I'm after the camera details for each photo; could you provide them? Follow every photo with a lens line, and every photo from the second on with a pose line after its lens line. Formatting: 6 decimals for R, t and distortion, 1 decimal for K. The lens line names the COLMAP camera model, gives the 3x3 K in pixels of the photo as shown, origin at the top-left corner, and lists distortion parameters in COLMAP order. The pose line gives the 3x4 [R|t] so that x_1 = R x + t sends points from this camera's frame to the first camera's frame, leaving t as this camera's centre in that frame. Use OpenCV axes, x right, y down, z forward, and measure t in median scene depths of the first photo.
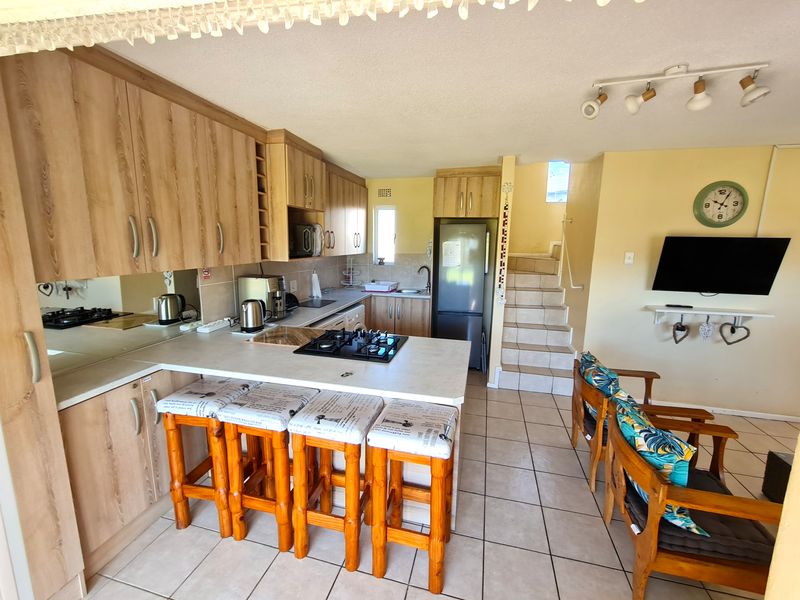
lens RADIAL K [[340.1, 0, 400.2], [0, 340.1, 294.7], [0, 0, 1]] dist [-0.000106, 0.000084]
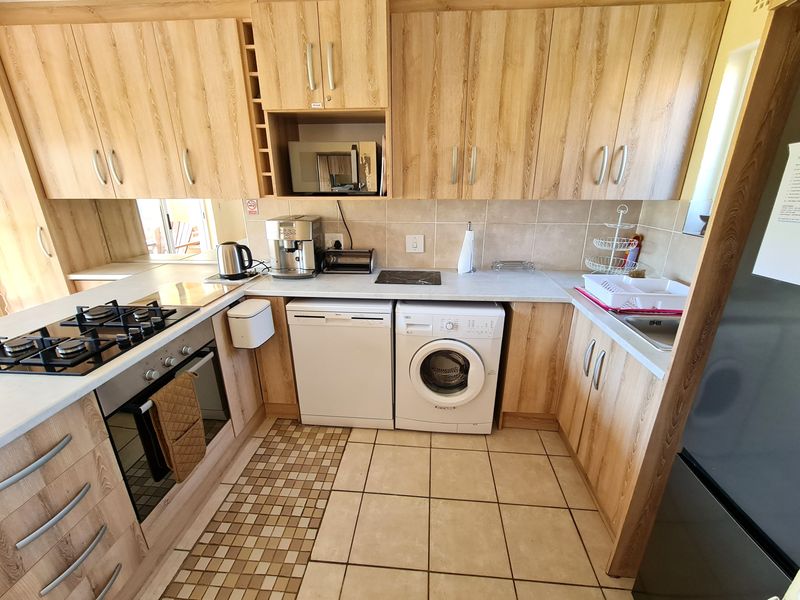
lens RADIAL K [[340.1, 0, 400.2], [0, 340.1, 294.7], [0, 0, 1]] dist [-0.000106, 0.000084]
pose [[0.170457, 0.302729, -0.937710, 0.411882], [-0.151962, 0.948328, 0.278534, -0.141212], [0.973577, 0.095018, 0.207652, 1.086008]]
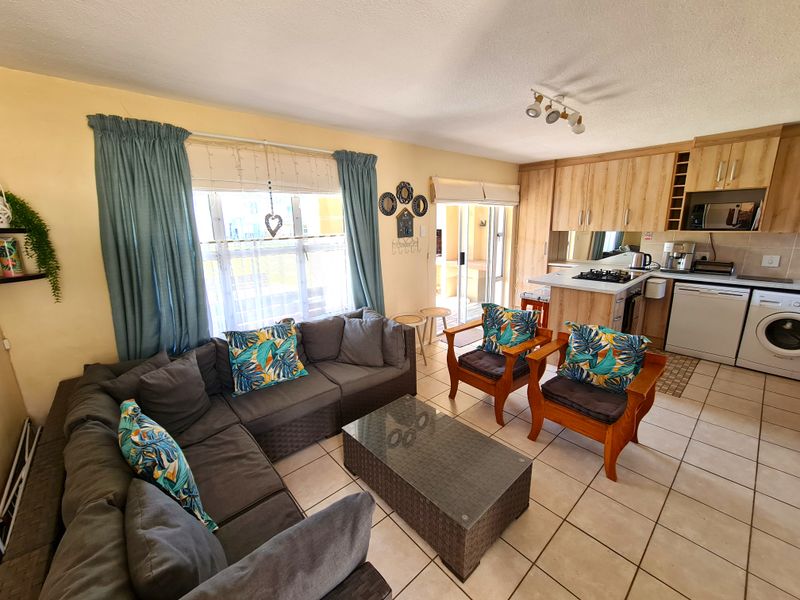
lens RADIAL K [[323.6, 0, 410.7], [0, 323.6, 293.7], [0, 0, 1]] dist [0.000520, 0.000102]
pose [[-0.547612, 0.184650, -0.816104, 1.402704], [-0.118595, 0.948371, 0.294155, -0.114825], [0.828285, 0.257869, -0.497441, 0.784814]]
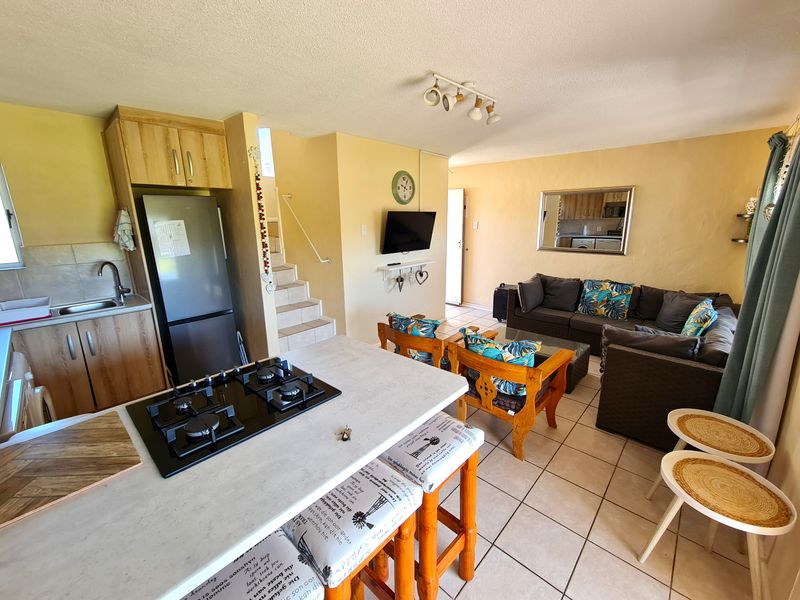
lens RADIAL K [[340.1, 0, 400.2], [0, 340.1, 294.7], [0, 0, 1]] dist [-0.000106, 0.000084]
pose [[0.466214, -0.216983, 0.857650, -0.369925], [0.157917, 0.974296, 0.160652, -0.065066], [-0.870464, 0.060540, 0.488496, 0.362692]]
